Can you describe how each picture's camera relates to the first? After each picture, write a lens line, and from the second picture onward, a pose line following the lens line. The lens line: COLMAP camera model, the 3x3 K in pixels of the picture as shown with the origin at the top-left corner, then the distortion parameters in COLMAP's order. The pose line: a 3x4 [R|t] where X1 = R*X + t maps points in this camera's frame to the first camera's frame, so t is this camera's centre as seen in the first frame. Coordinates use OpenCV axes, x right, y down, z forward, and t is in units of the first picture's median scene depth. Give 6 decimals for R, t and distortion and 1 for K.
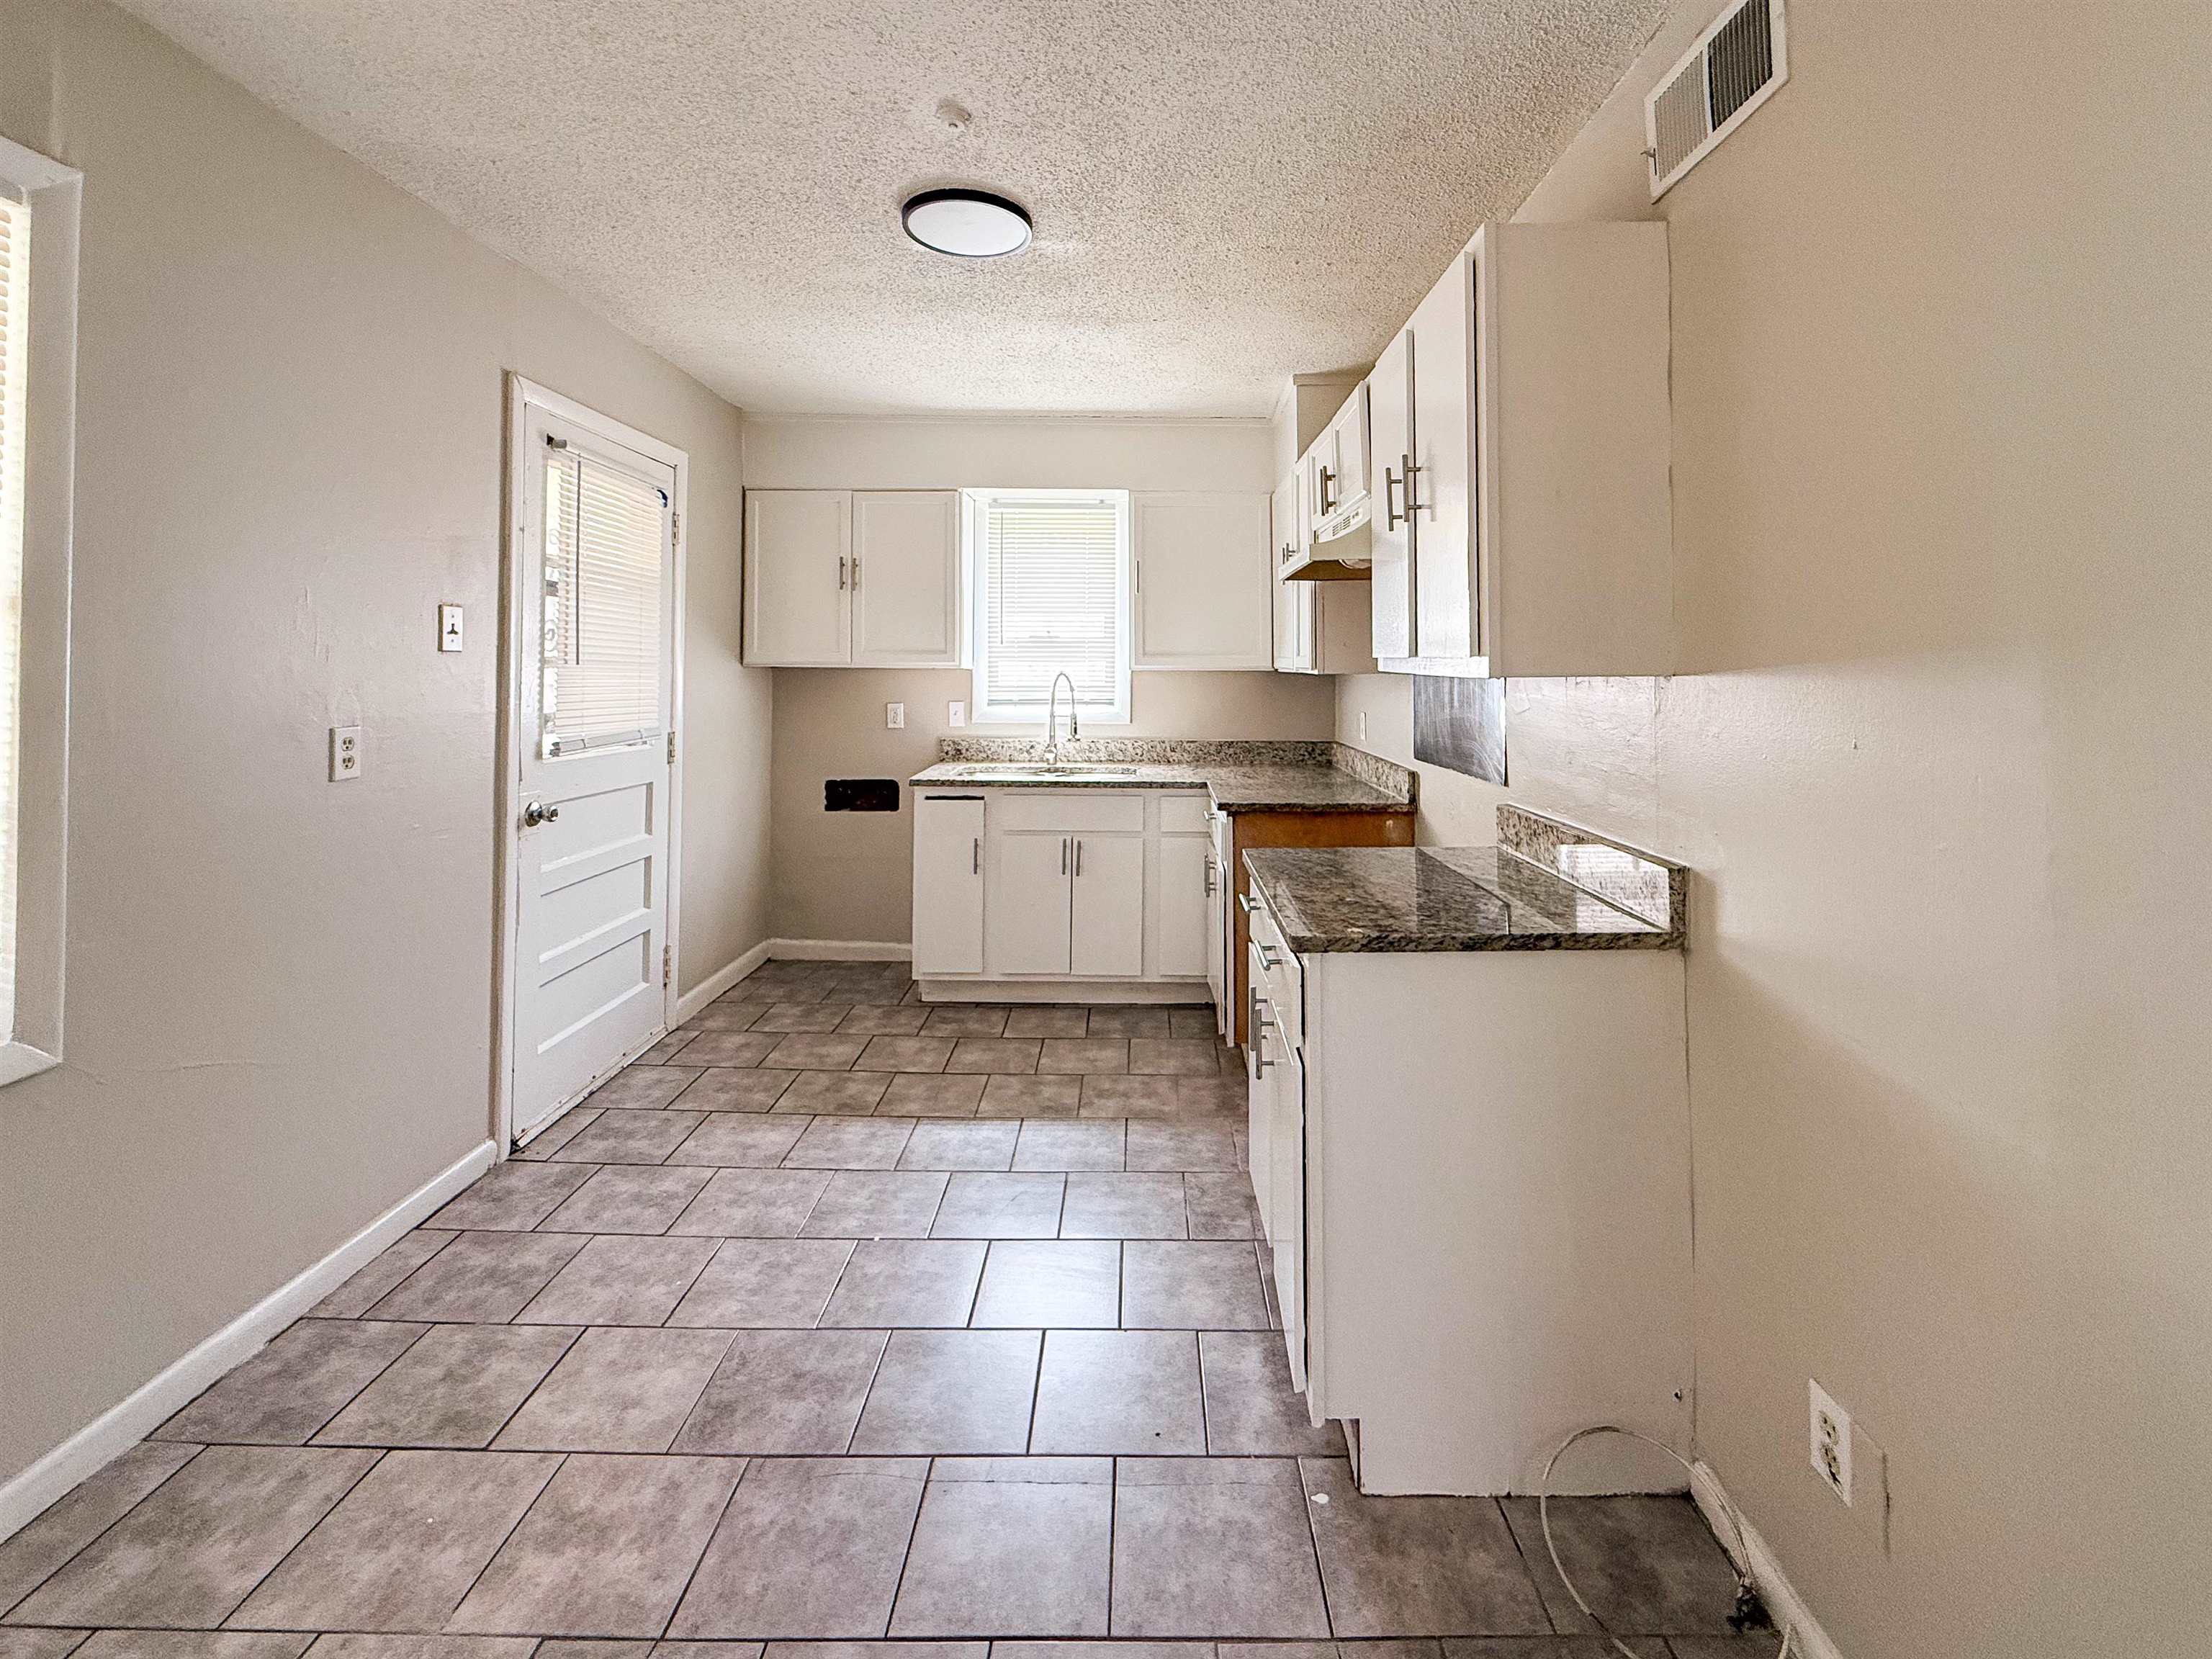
lens RADIAL K [[942.4, 0, 1115.0], [0, 942.4, 851.8], [0, 0, 1]] dist [-0.001524, -0.005100]
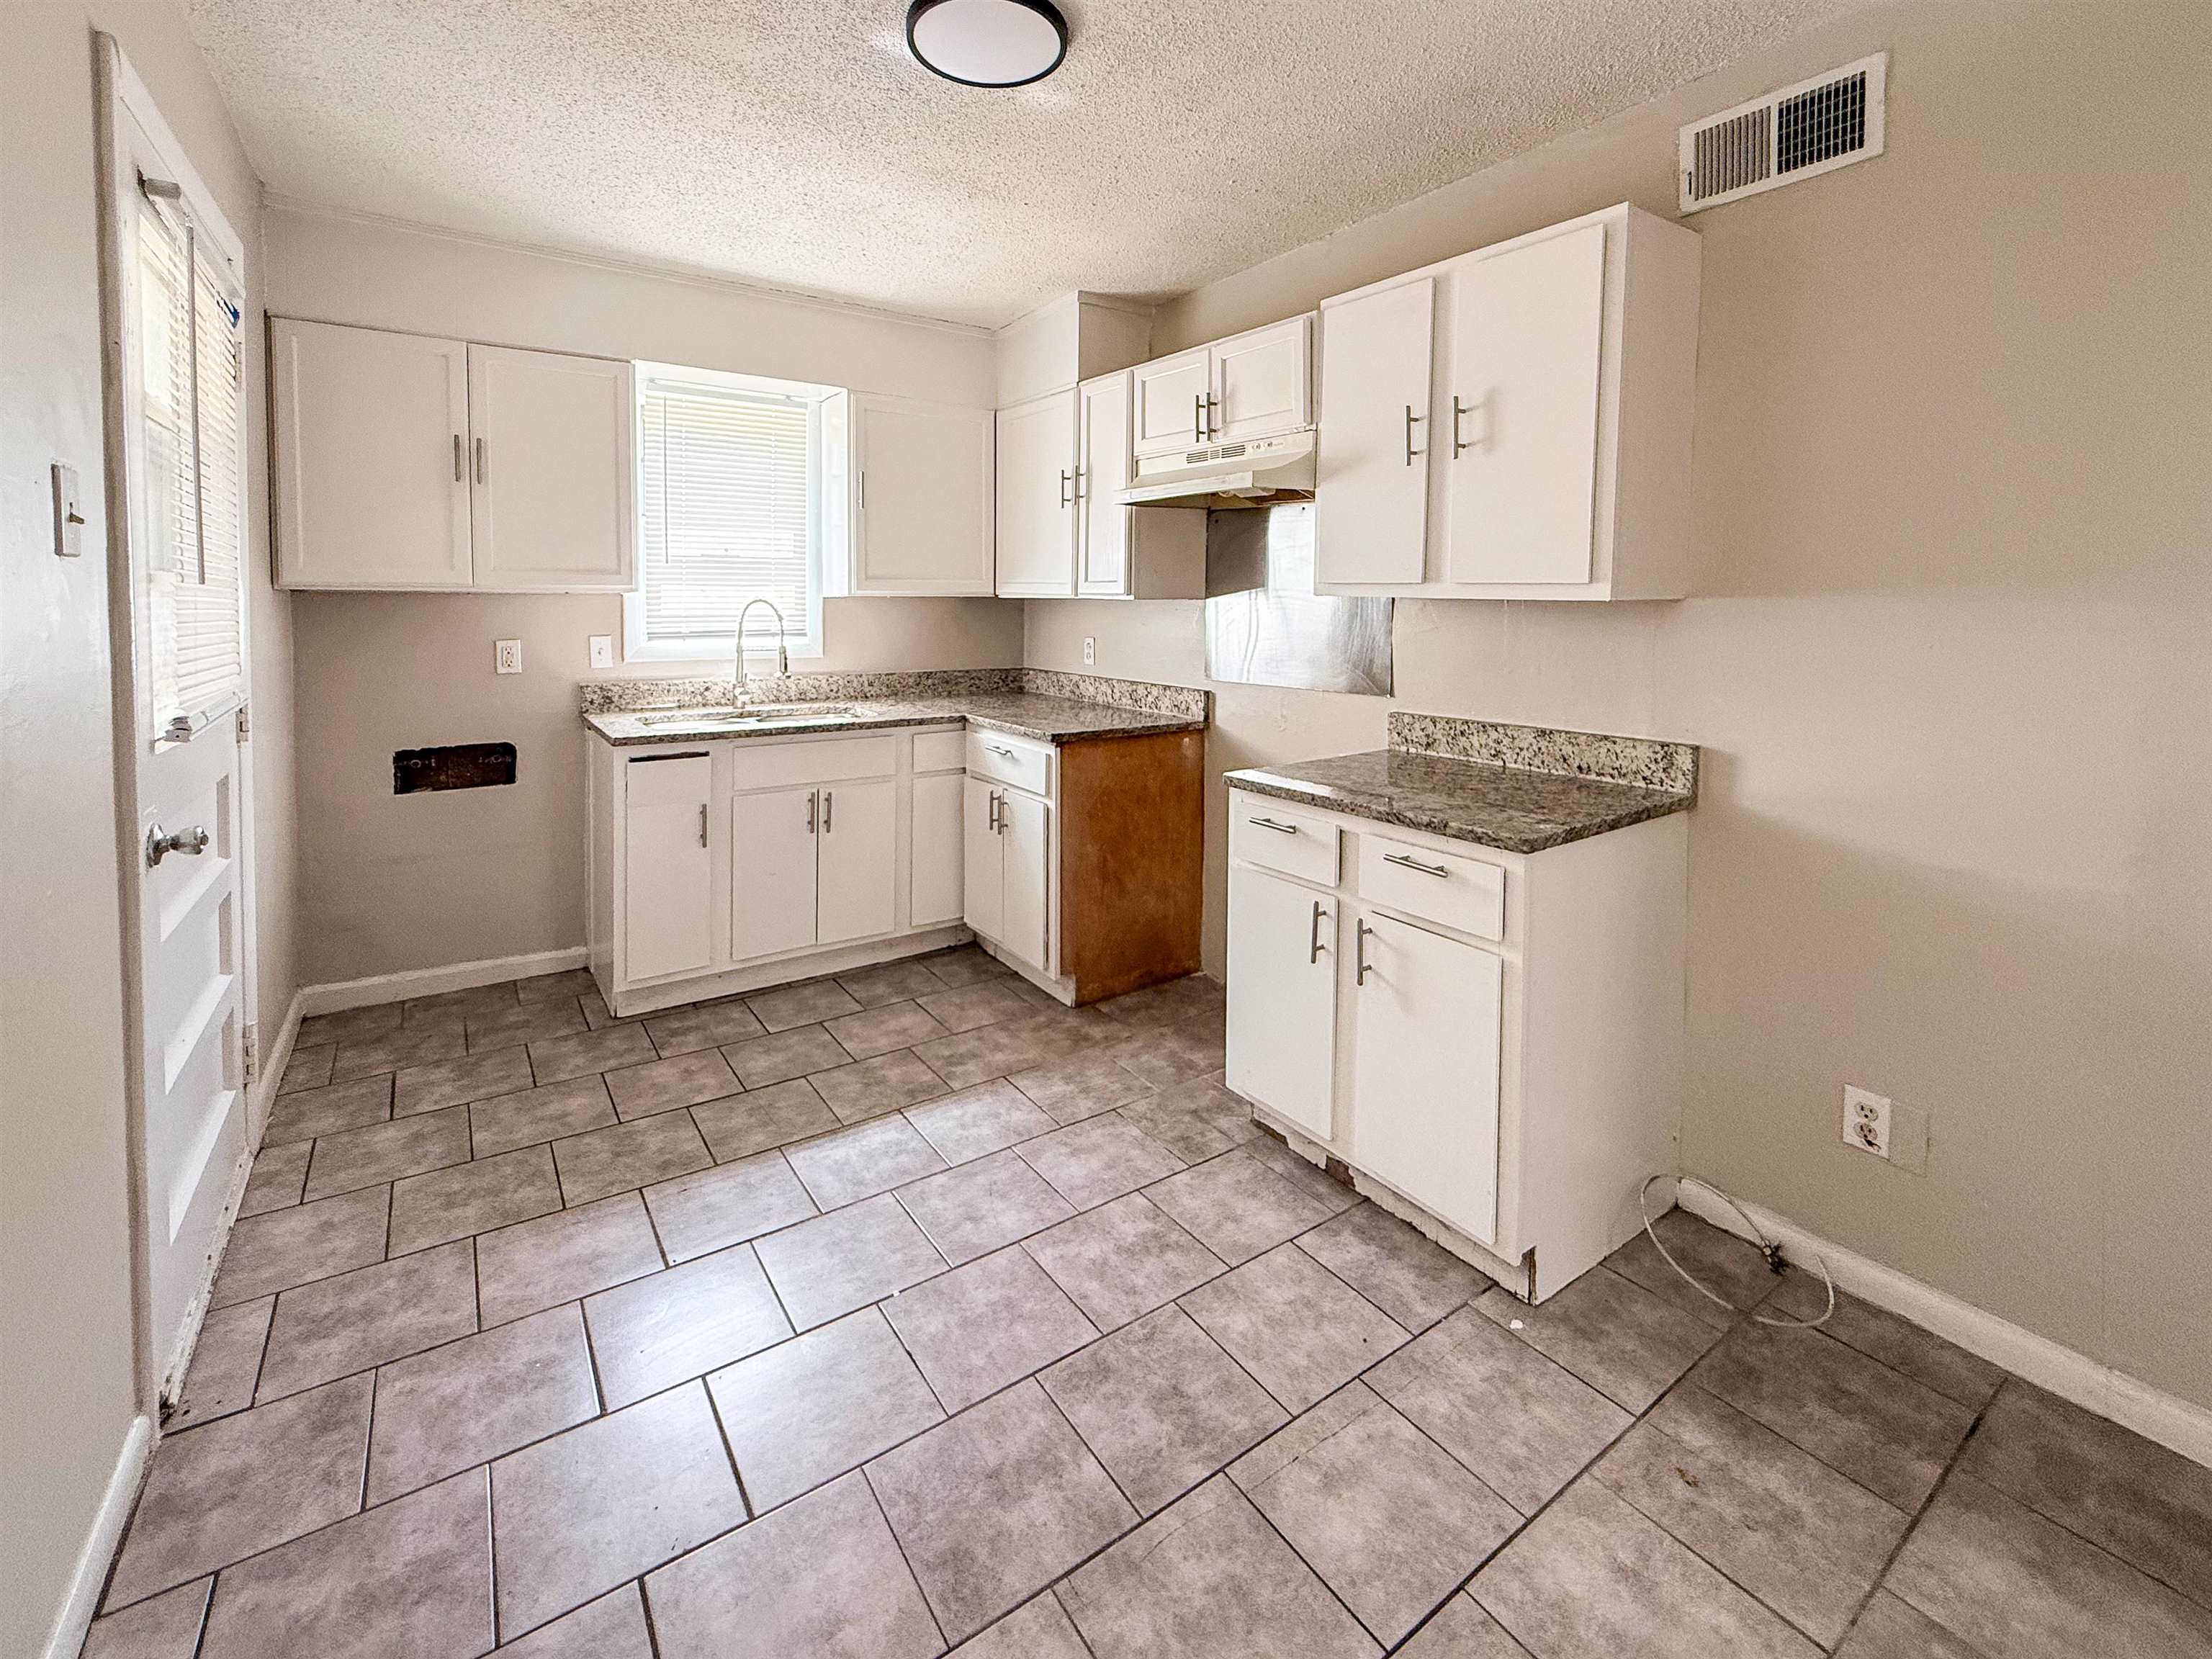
lens RADIAL K [[932.6, 0, 1063.3], [0, 932.6, 822.5], [0, 0, 1]] dist [0.000550, -0.003721]
pose [[0.826720, -0.130682, 0.547225, -0.364385], [0.105880, 0.991409, 0.076799, -0.029790], [-0.552560, -0.005551, 0.833454, 0.170025]]
